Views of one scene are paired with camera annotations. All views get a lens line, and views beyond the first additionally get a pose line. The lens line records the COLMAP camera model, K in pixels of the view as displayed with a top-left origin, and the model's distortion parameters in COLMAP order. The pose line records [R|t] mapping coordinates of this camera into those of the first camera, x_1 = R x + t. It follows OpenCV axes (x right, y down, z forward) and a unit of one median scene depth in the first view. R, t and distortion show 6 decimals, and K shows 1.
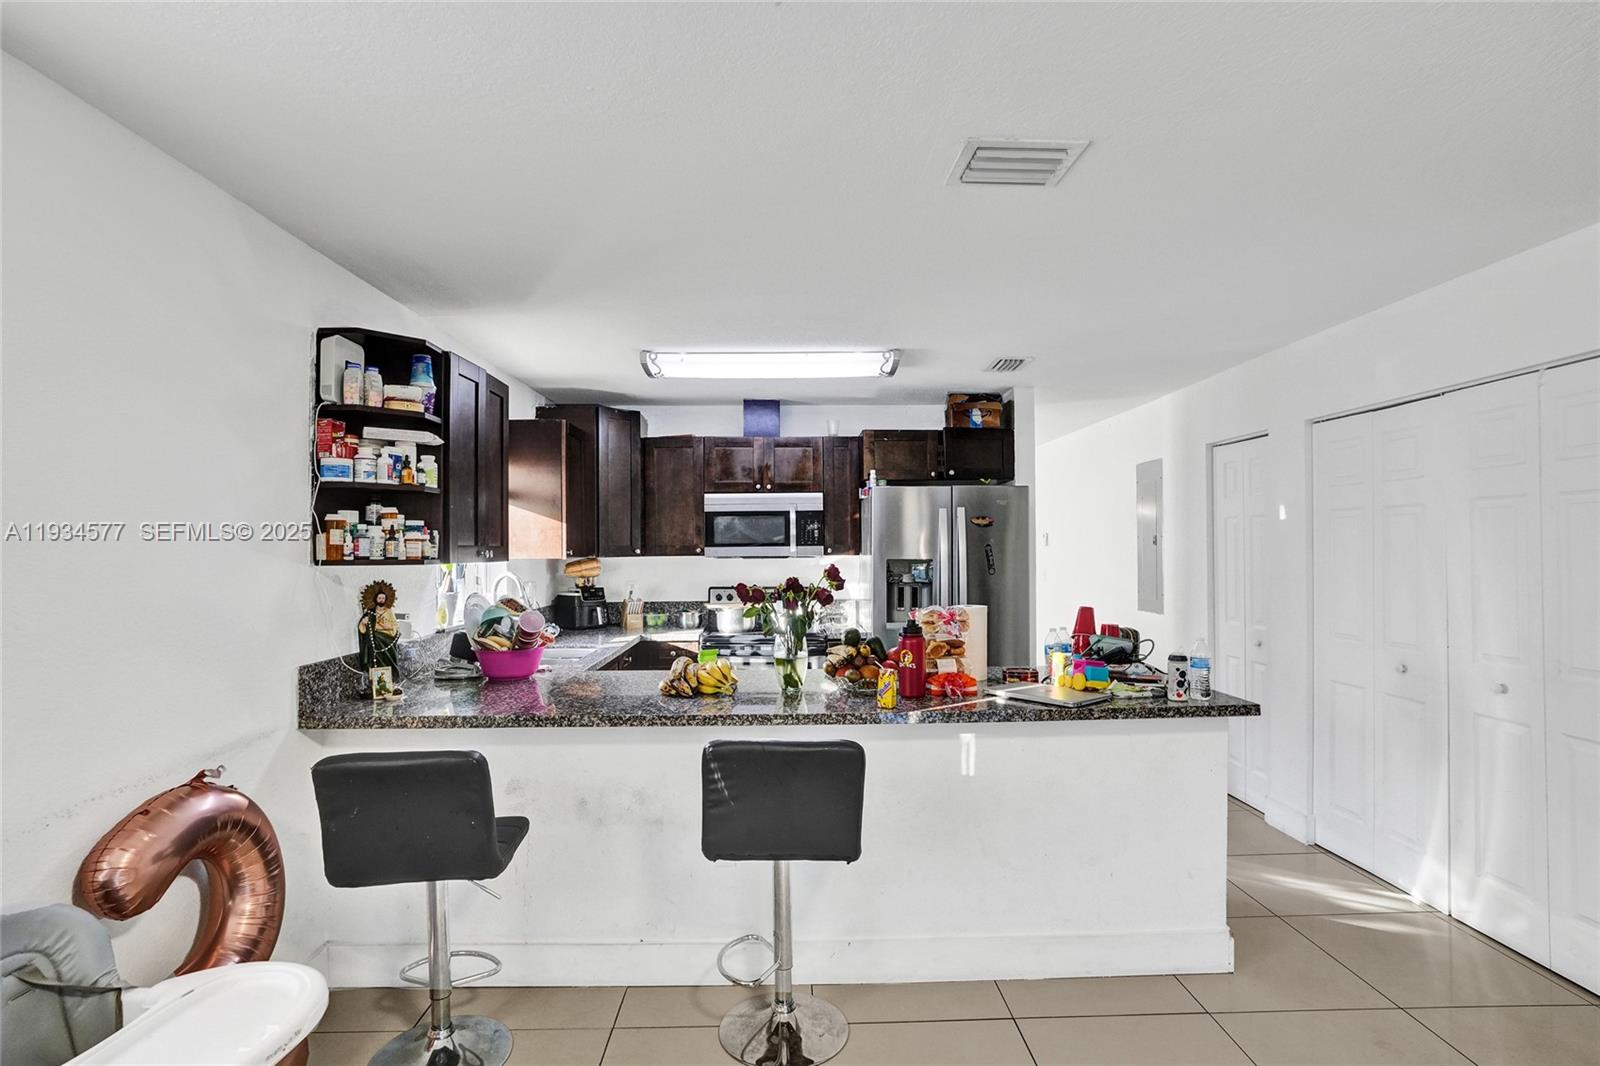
lens RADIAL K [[805.0, 0, 796.6], [0, 805.0, 539.3], [0, 0, 1]] dist [-0.063420, 0.036200]
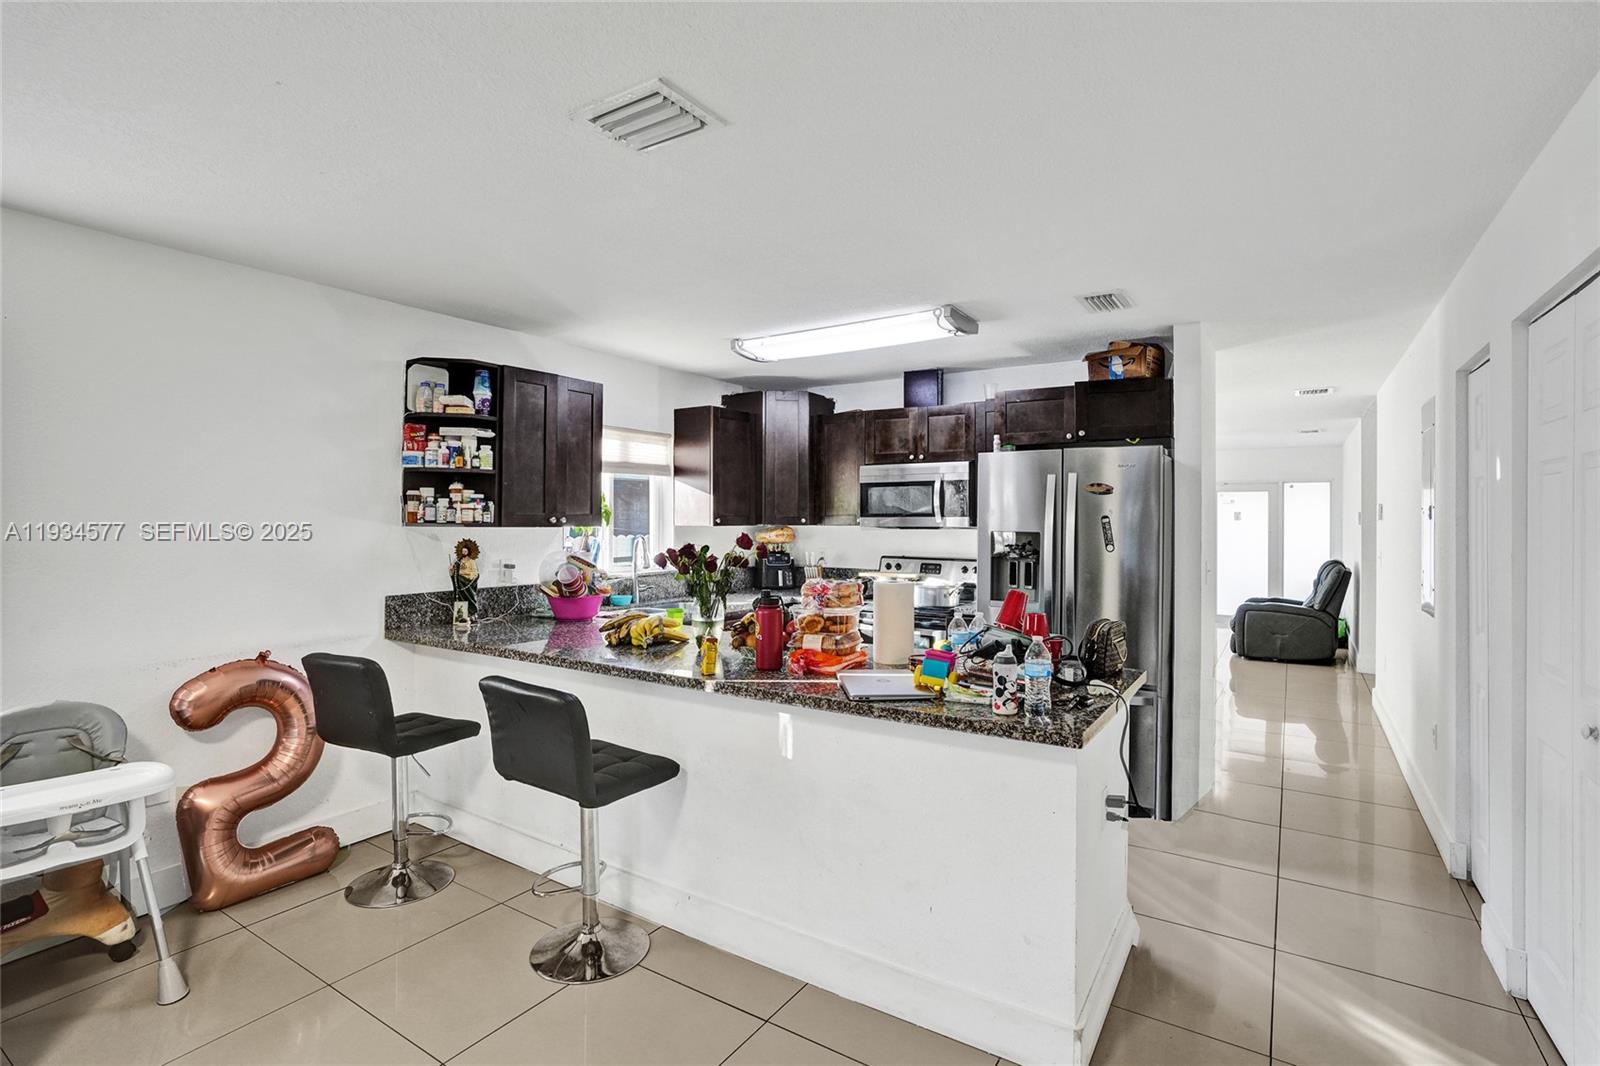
lens RADIAL K [[767.6, 0, 803.2], [0, 767.6, 515.6], [0, 0, 1]] dist [-0.065064, 0.039426]
pose [[0.824597, 0.005547, -0.565694, 0.604005], [-0.002459, 0.999978, 0.006220, 0.002676], [0.565716, -0.003738, 0.824592, 0.217568]]
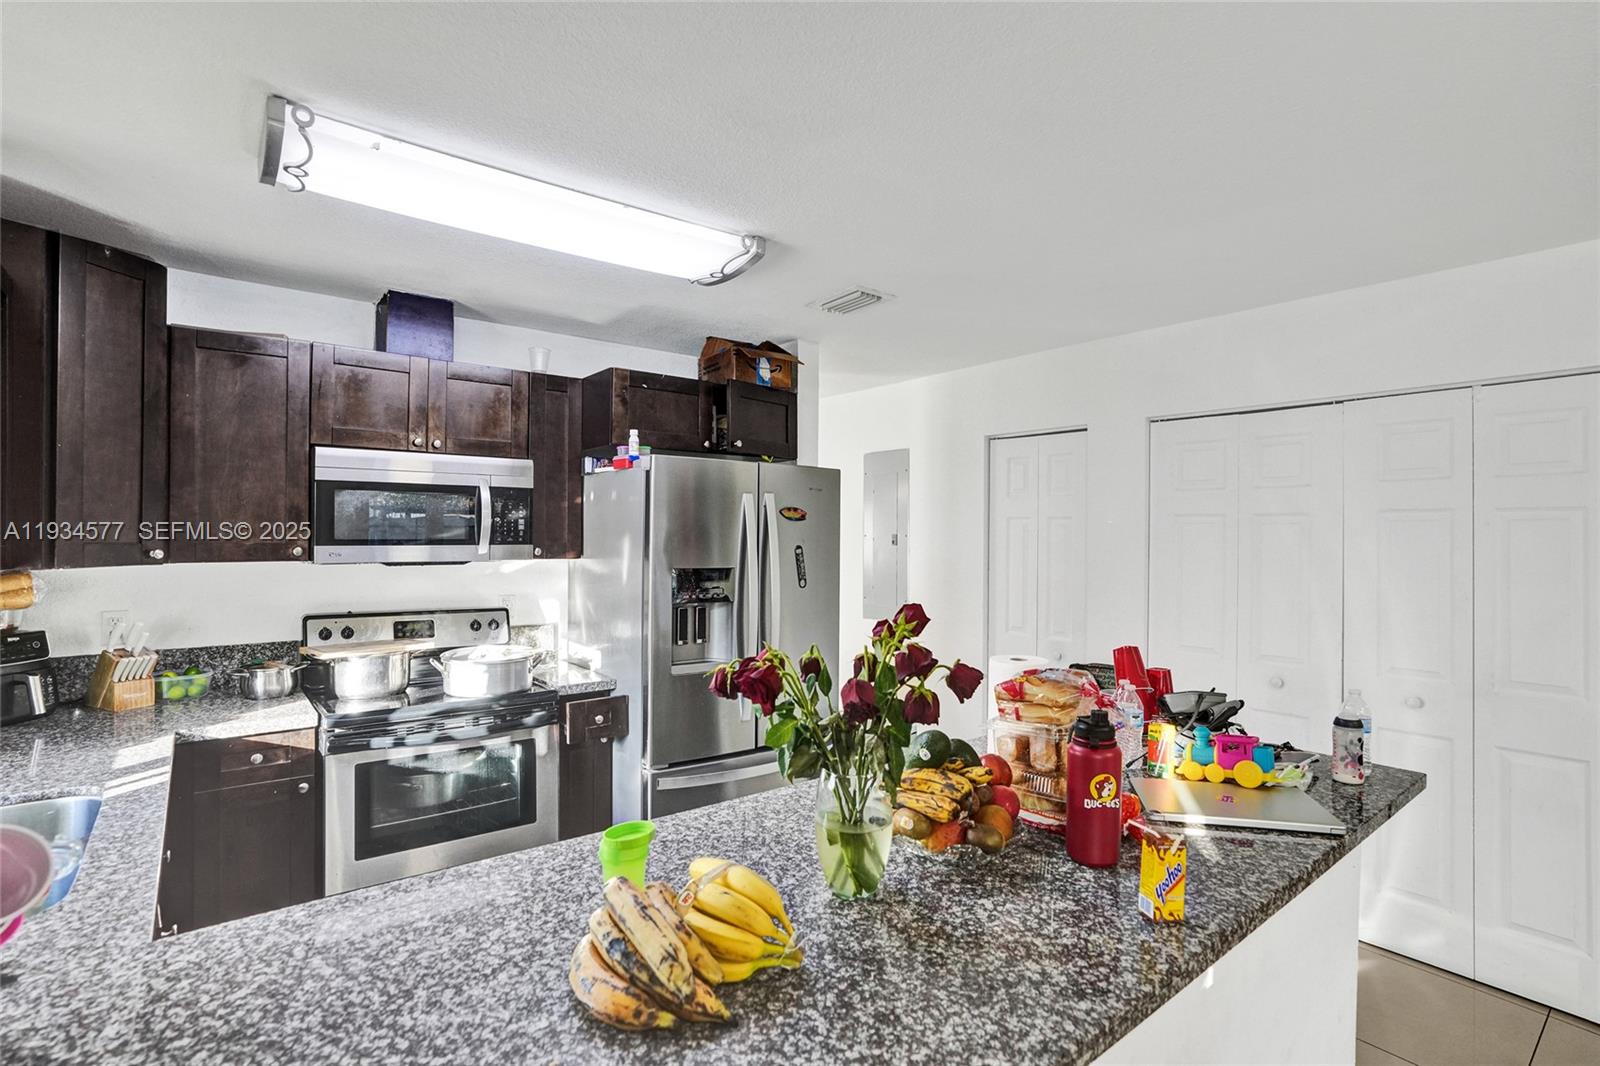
lens RADIAL K [[775.3, 0, 808.8], [0, 775.3, 529.8], [0, 0, 1]] dist [-0.054347, 0.028985]
pose [[0.791440, 0.017353, 0.611000, -0.255895], [-0.018989, 0.999812, -0.003799, -0.008145], [-0.610951, -0.008596, 0.791621, 0.616374]]
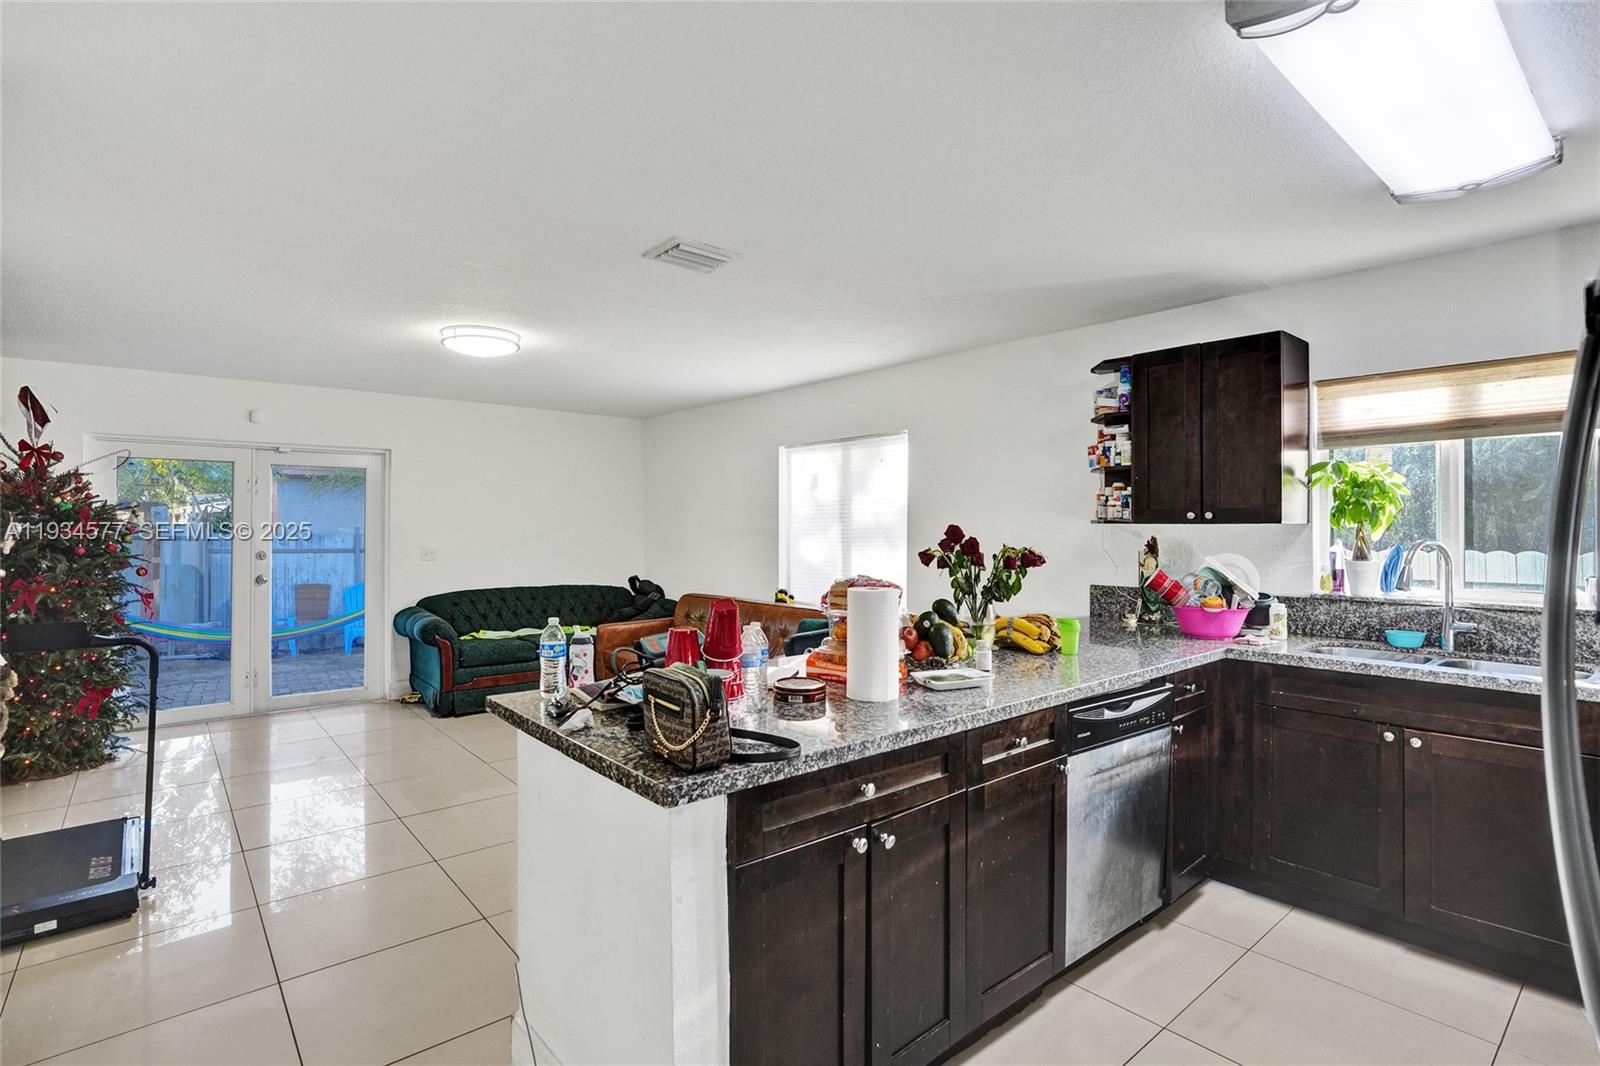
lens RADIAL K [[775.3, 0, 808.8], [0, 775.3, 529.8], [0, 0, 1]] dist [-0.054347, 0.028985]
pose [[-0.775595, 0.006187, -0.631200, 0.645804], [0.009416, 0.999954, -0.001769, 0.033526], [0.631160, -0.007316, -0.775618, 1.429789]]
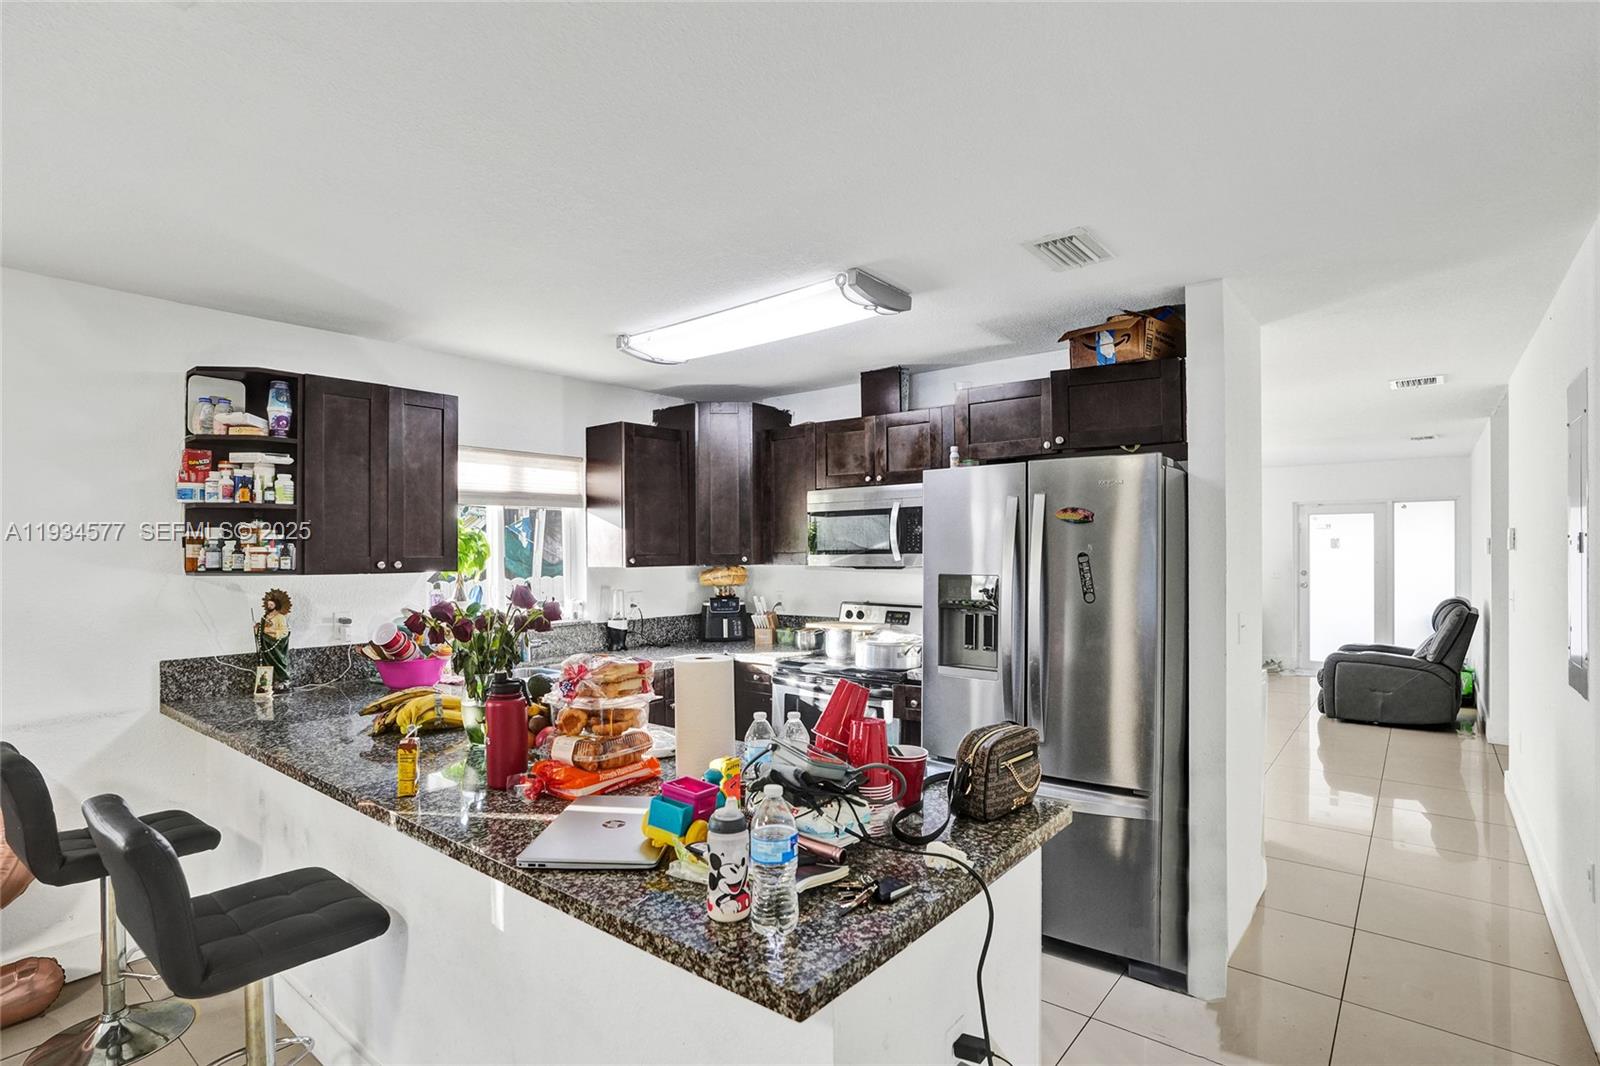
lens RADIAL K [[793.6, 0, 796.0], [0, 793.6, 551.1], [0, 0, 1]] dist [-0.061881, 0.033039]
pose [[0.759582, 0.000401, -0.650412, 0.649444], [0.009911, 0.999877, 0.012191, -0.006096], [0.650336, -0.015707, 0.759484, 0.563614]]
